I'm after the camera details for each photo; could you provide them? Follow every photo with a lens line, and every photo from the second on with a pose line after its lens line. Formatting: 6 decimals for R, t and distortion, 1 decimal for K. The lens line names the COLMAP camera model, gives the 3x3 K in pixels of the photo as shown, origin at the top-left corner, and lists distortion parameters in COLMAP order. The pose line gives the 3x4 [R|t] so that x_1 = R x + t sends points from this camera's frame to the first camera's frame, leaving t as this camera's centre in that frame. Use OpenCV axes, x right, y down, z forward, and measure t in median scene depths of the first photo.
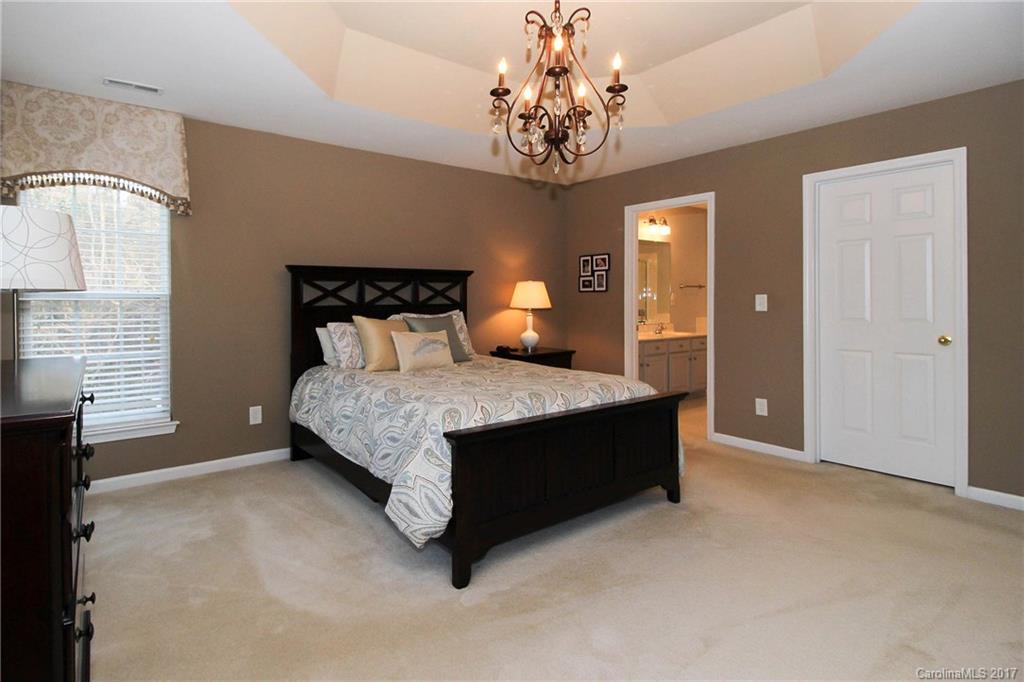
lens RADIAL K [[516.9, 0, 512.0], [0, 516.9, 341.0], [0, 0, 1]] dist [0.002494, 0.000404]
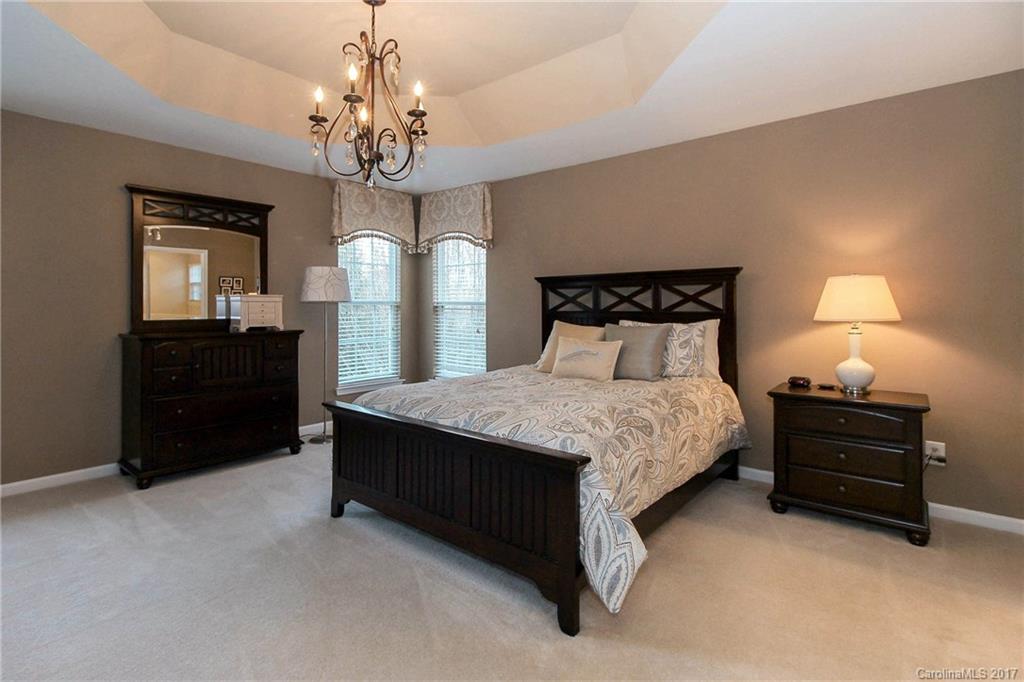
lens RADIAL K [[474.0, 0, 517.9], [0, 474.0, 335.3], [0, 0, 1]] dist [0.001745, 0.000322]
pose [[0.226245, 0.068357, -0.971669, 0.556270], [-0.076175, 0.995721, 0.052312, -0.055943], [0.971087, 0.062182, 0.230484, 0.604731]]
